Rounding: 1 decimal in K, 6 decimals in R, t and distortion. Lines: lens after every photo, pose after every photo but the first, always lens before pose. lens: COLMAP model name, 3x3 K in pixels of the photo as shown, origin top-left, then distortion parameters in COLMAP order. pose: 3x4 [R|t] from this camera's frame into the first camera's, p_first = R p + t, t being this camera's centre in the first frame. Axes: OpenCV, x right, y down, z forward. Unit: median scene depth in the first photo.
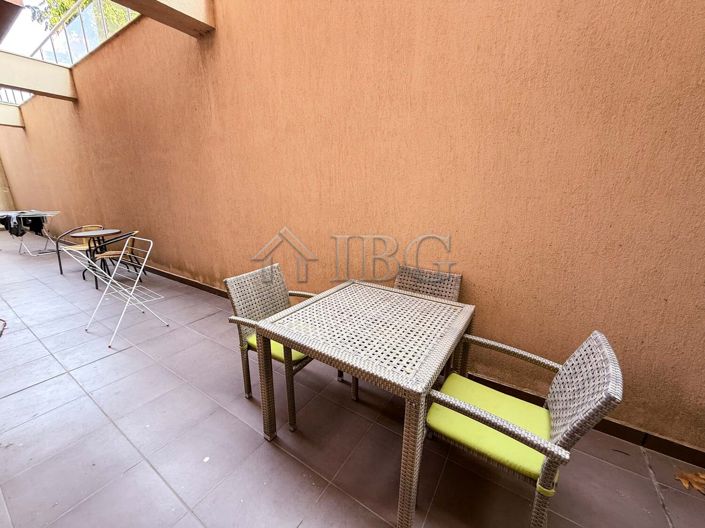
lens RADIAL K [[280.5, 0, 350.9], [0, 280.5, 264.6], [0, 0, 1]] dist [-0.000231, -0.000403]
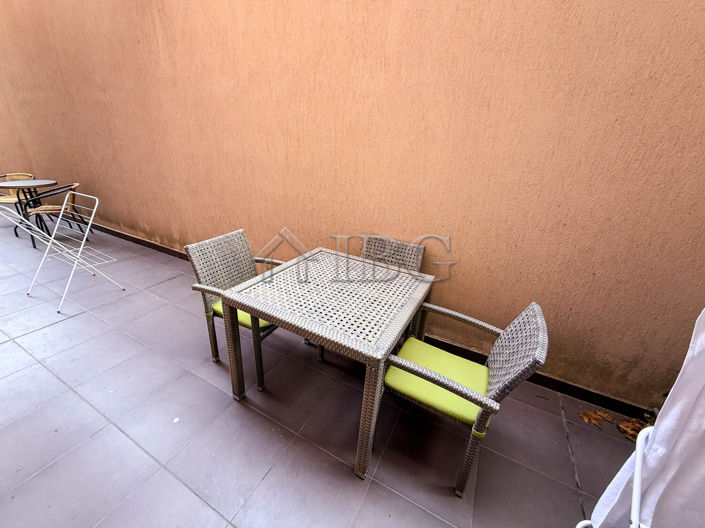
lens RADIAL K [[280.5, 0, 351.1], [0, 280.5, 264.7], [0, 0, 1]] dist [-0.000231, -0.000403]
pose [[0.993360, 0.013874, 0.114207, 0.002148], [-0.029632, 0.990064, 0.137457, -0.031070], [-0.111166, -0.139928, 0.983902, -0.011479]]
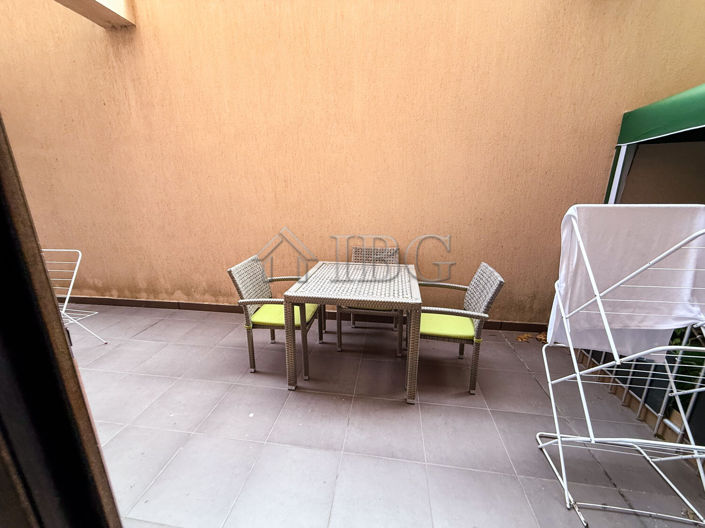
lens RADIAL K [[280.5, 0, 350.6], [0, 280.5, 264.7], [0, 0, 1]] dist [-0.000231, -0.000403]
pose [[0.906579, -0.117041, 0.405483, -0.444447], [0.119286, 0.992662, 0.019829, 0.068572], [-0.404828, 0.030391, 0.913888, -0.235145]]
